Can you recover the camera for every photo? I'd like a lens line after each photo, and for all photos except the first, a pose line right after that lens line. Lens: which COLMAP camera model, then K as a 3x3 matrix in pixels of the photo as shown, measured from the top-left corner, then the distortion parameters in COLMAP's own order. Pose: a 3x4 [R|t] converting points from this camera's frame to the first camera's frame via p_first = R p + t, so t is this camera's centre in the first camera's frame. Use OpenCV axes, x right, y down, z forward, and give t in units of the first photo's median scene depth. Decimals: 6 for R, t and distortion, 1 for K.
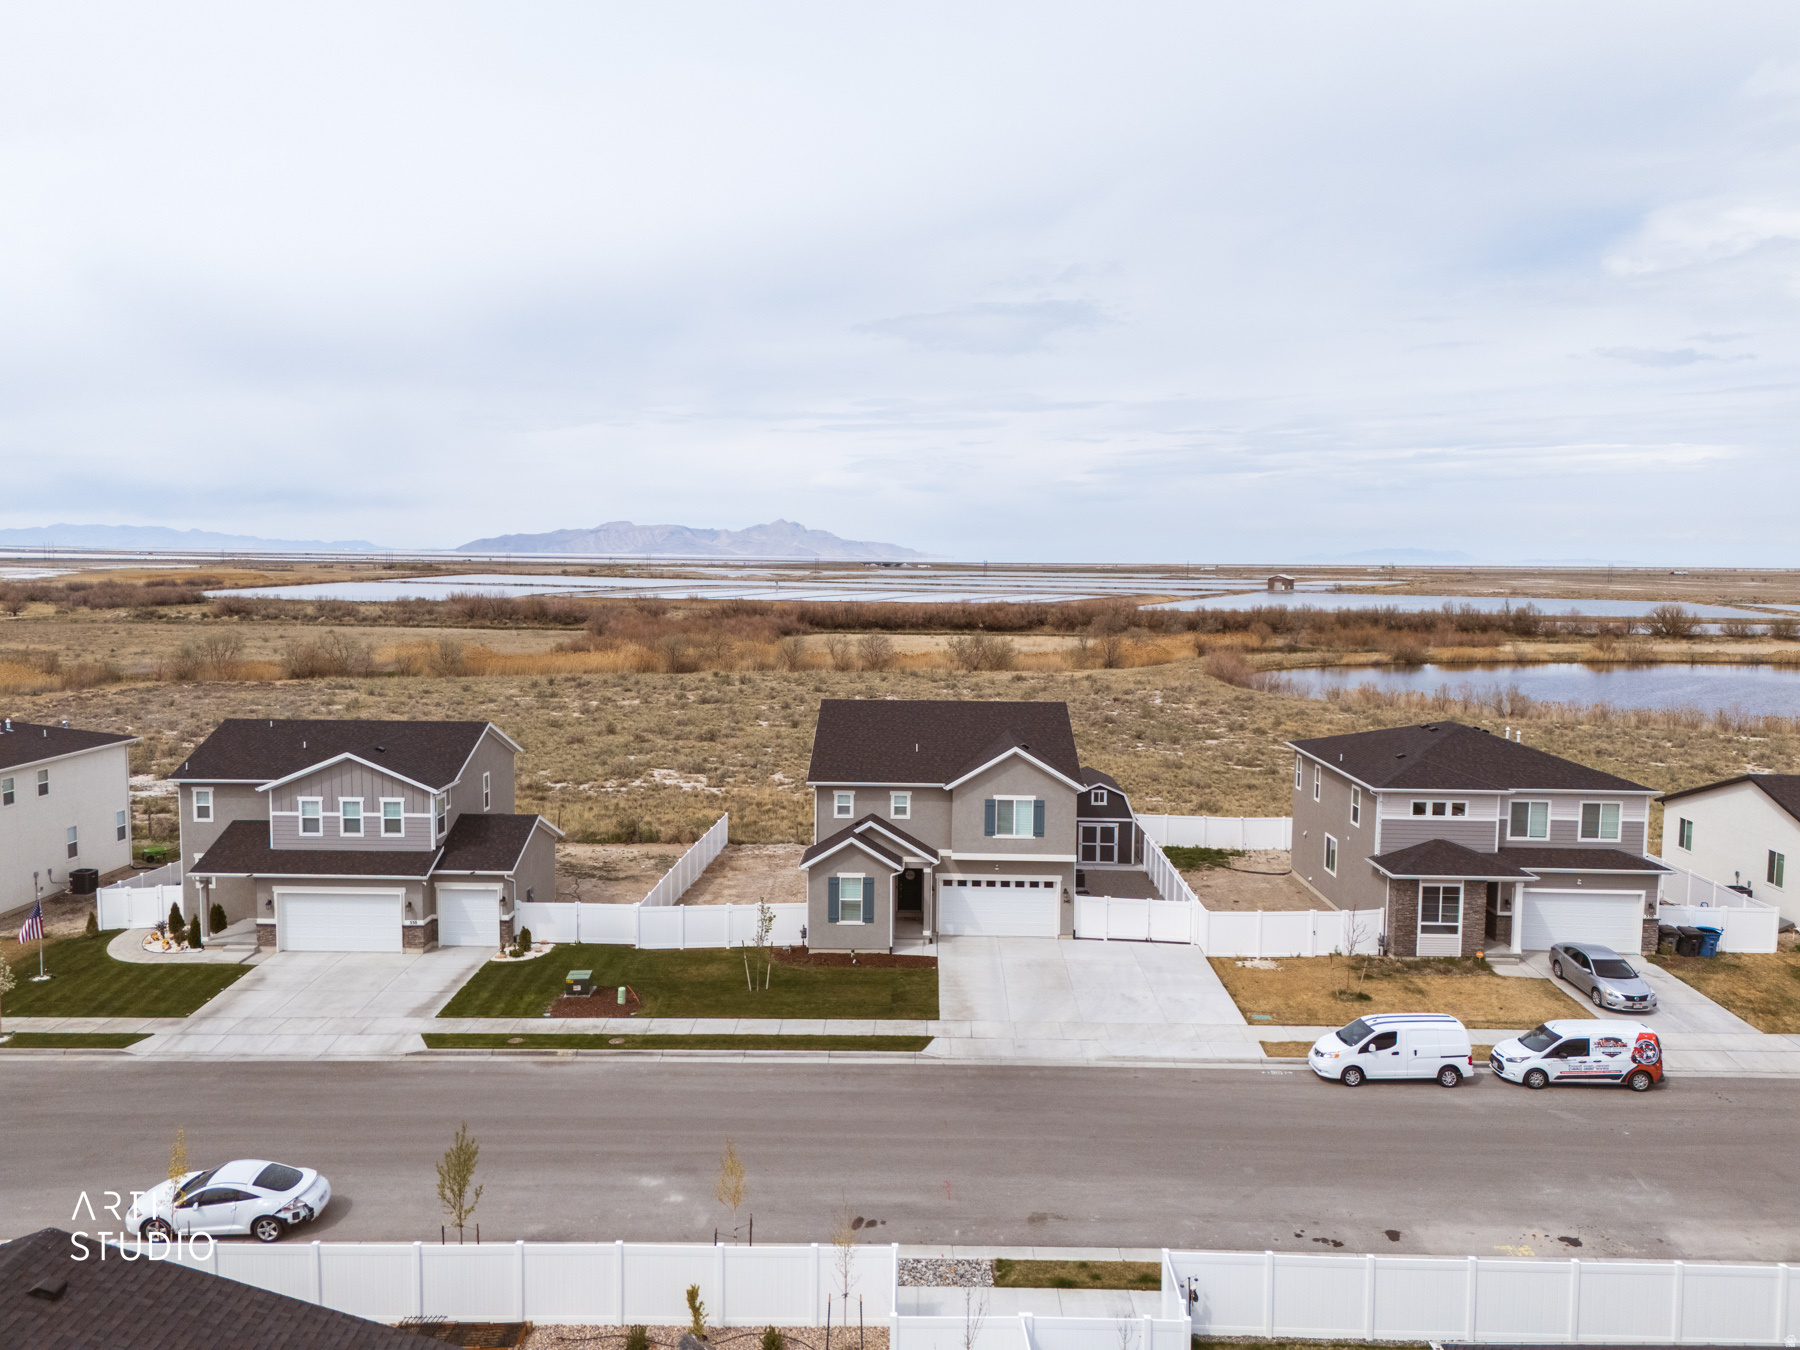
lens RADIAL K [[1318.1, 0, 905.4], [0, 1318.1, 675.6], [0, 0, 1]] dist [0.085408, -0.084022]
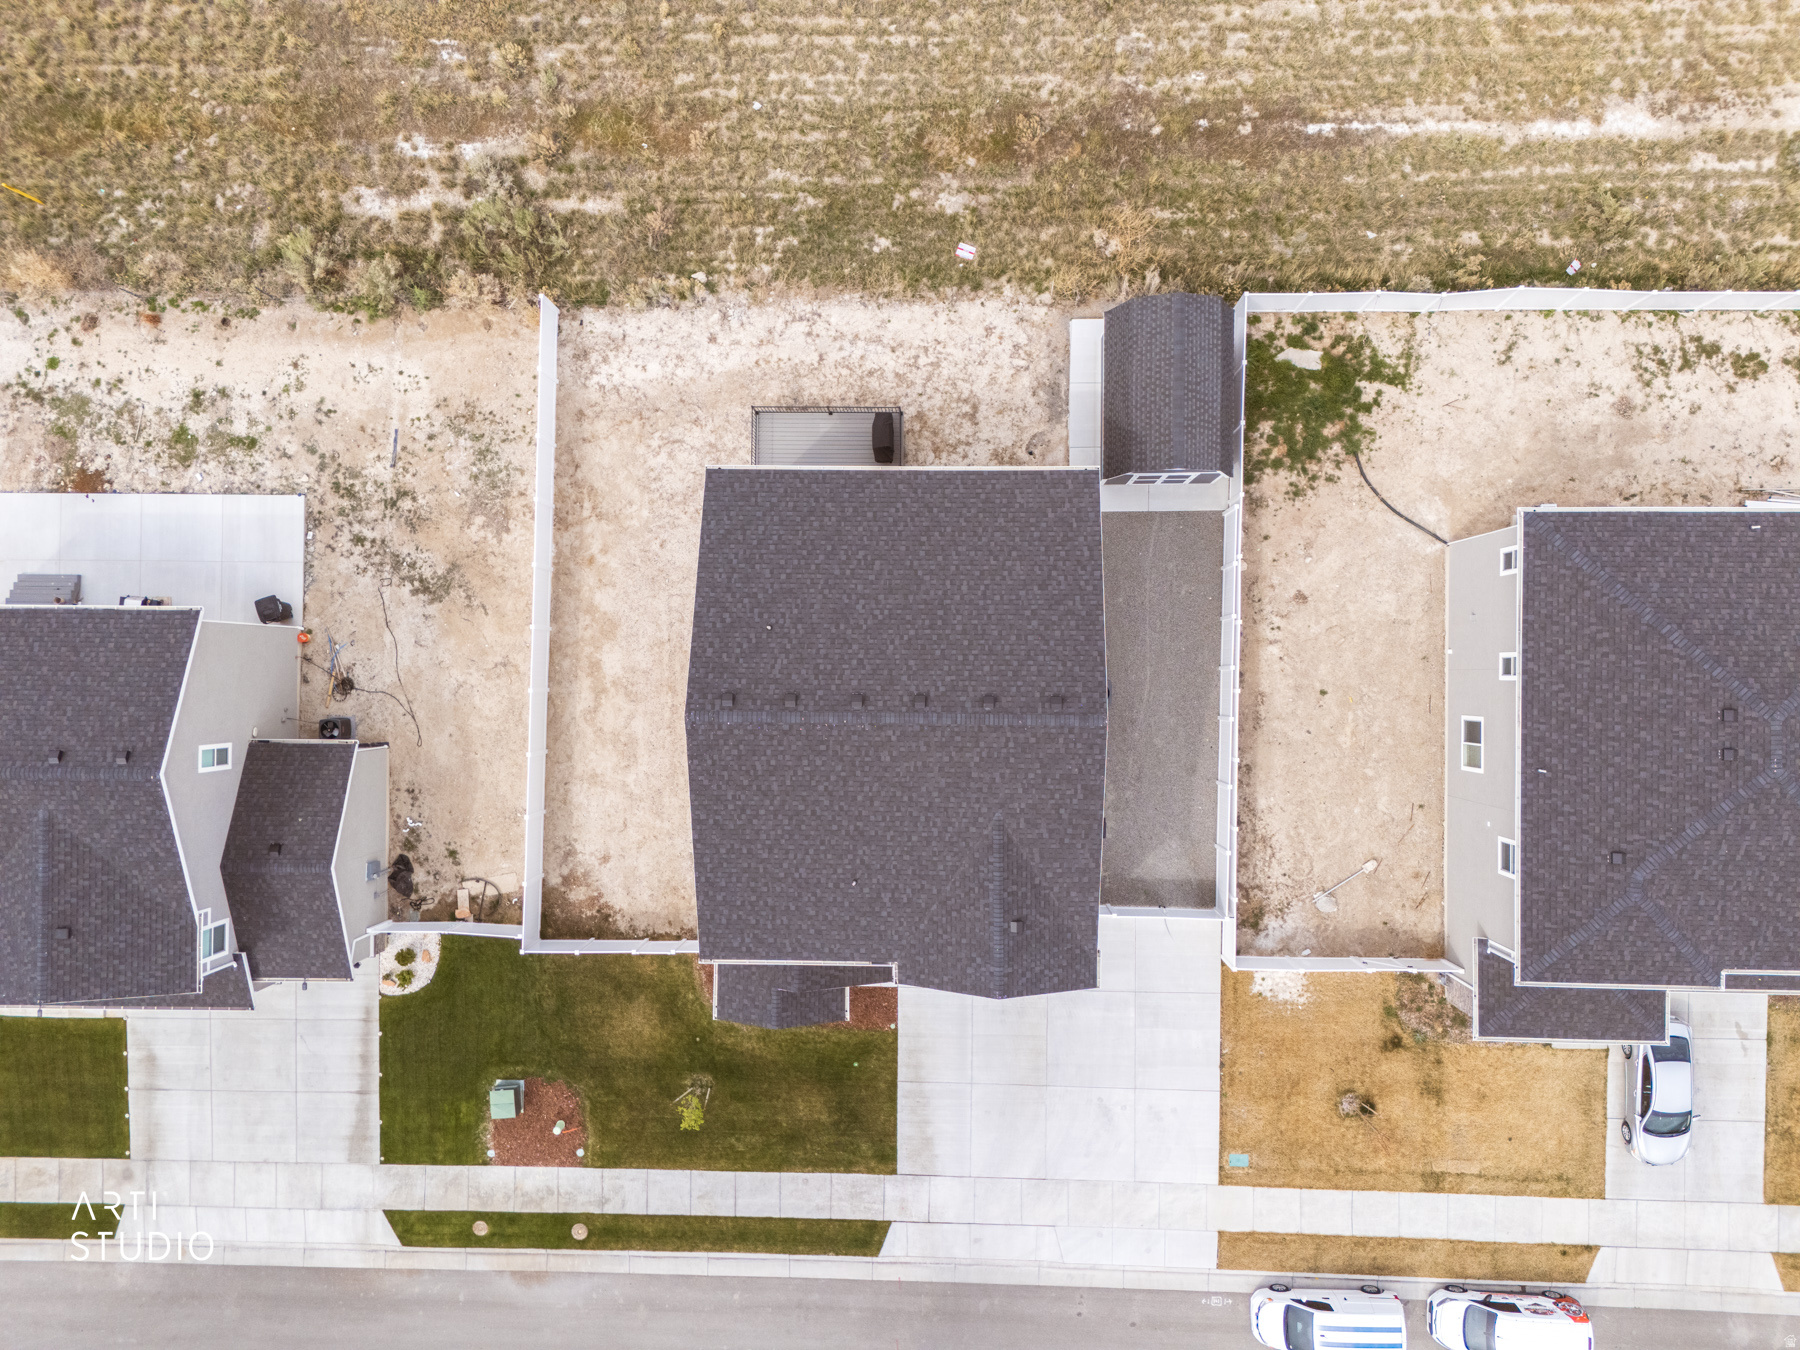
lens RADIAL K [[1322.3, 0, 906.9], [0, 1322.3, 679.5], [0, 0, 1]] dist [0.081835, -0.079310]
pose [[0.998944, -0.006748, -0.045437, 0.068304], [0.045859, 0.089367, 0.994942, -0.636848], [-0.002653, -0.995976, 0.089582, 1.096424]]
